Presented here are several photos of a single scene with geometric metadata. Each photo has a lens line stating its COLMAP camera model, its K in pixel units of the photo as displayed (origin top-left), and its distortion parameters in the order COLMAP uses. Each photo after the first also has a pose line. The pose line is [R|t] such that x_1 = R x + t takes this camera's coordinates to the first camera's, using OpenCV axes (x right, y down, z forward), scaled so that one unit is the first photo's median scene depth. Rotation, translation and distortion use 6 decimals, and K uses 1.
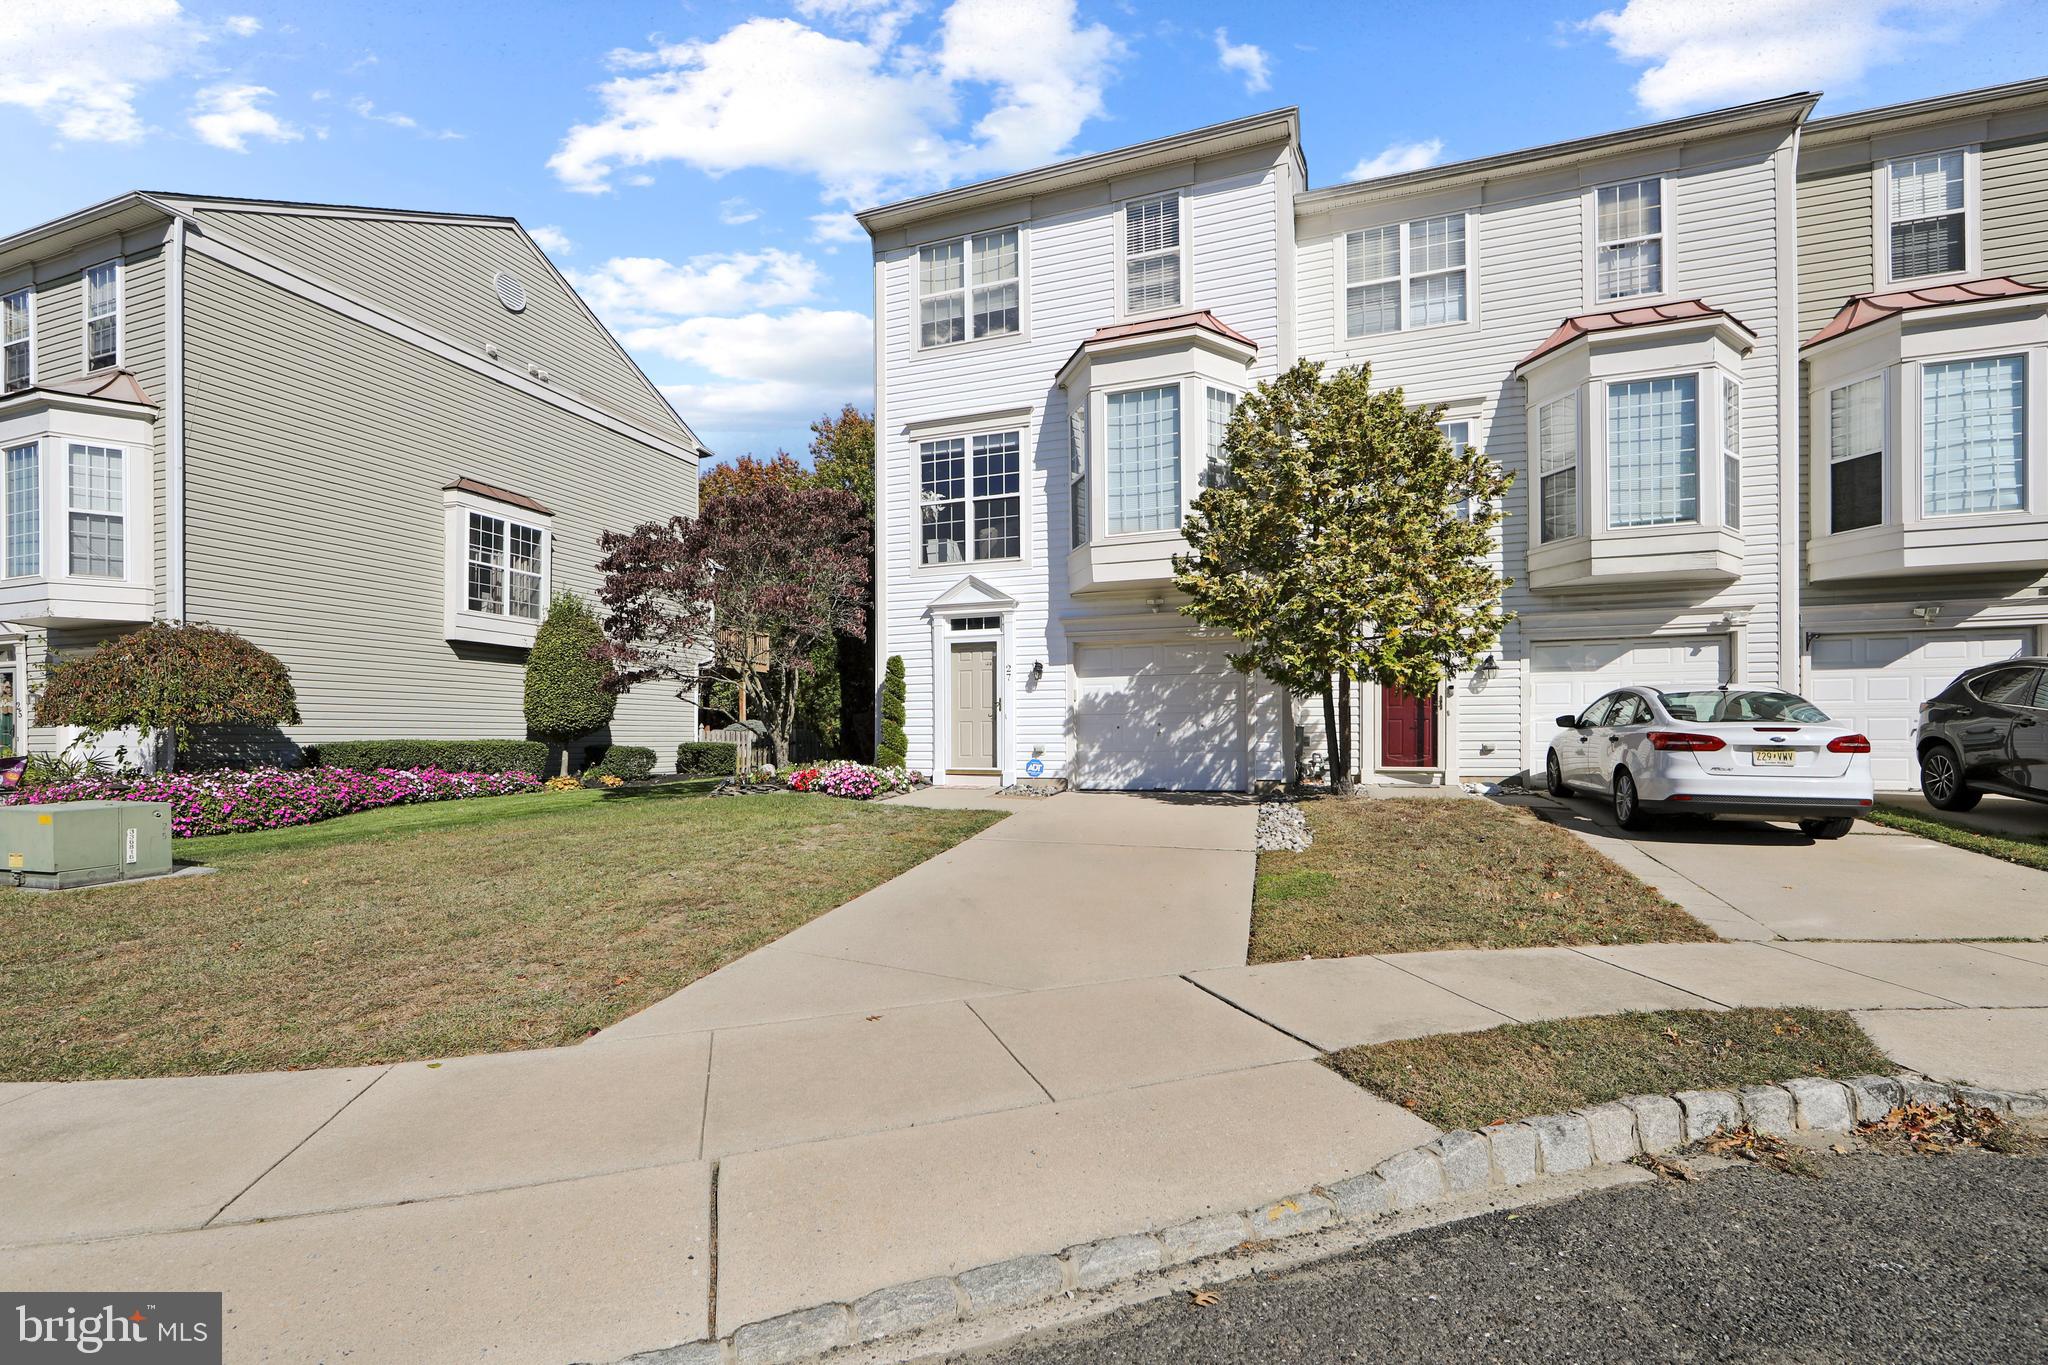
lens RADIAL K [[826.9, 0, 1023.7], [0, 826.9, 817.0], [0, 0, 1]] dist [0.001530, -0.000102]
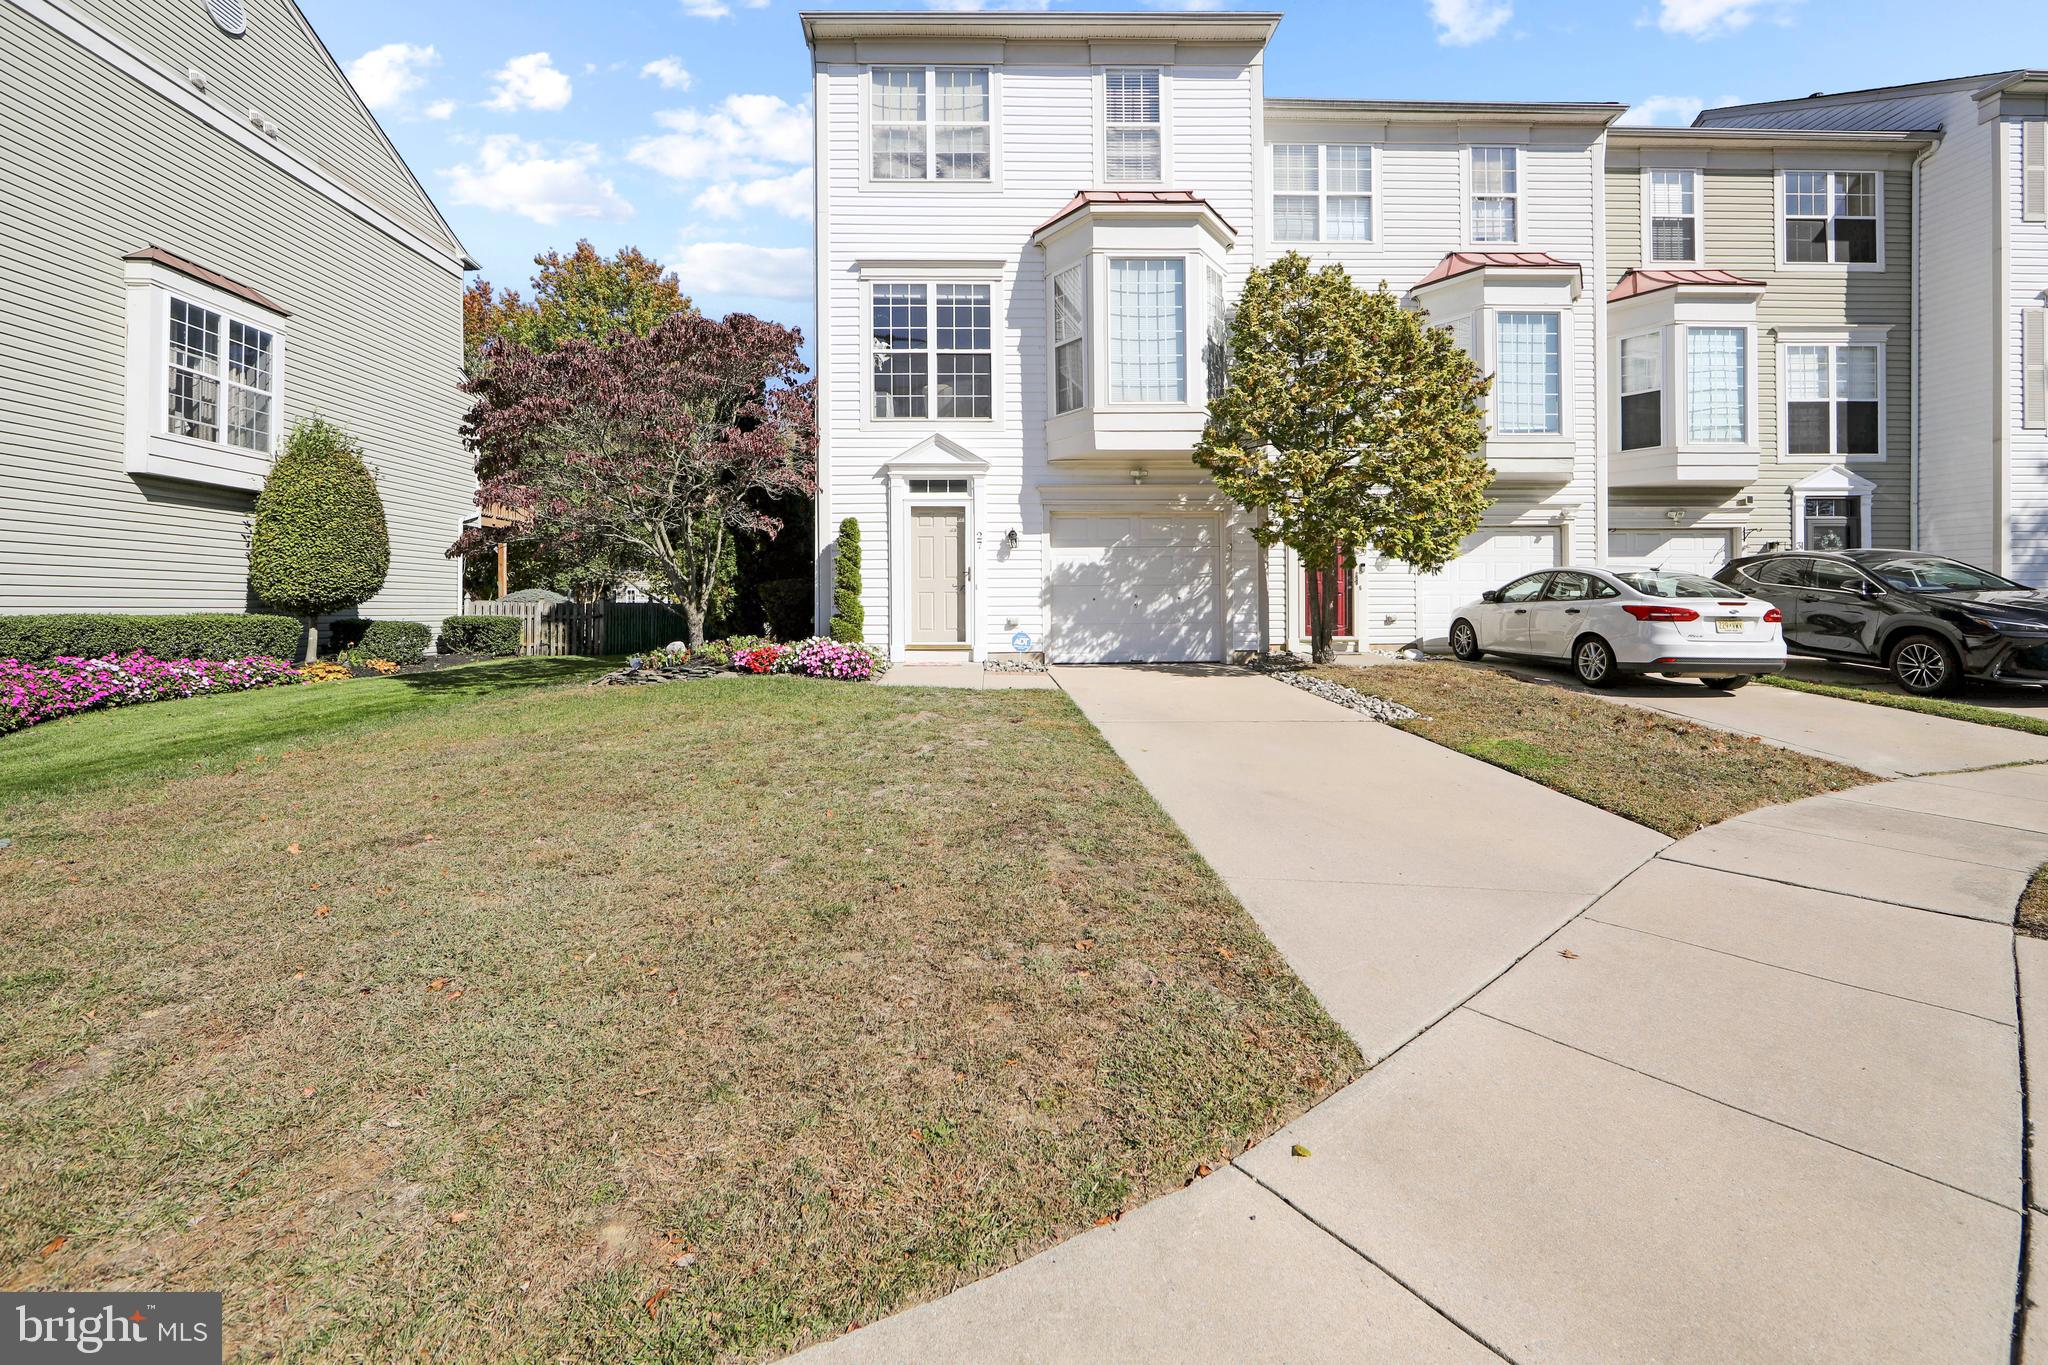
lens RADIAL K [[805.7, 0, 1024.2], [0, 805.7, 676.7], [0, 0, 1]] dist [-0.002324, 0.000610]
pose [[0.940835, -0.028468, 0.337667, -0.291610], [0.032676, 0.999443, -0.006785, -0.013431], [-0.337286, 0.017417, 0.941241, 0.133212]]
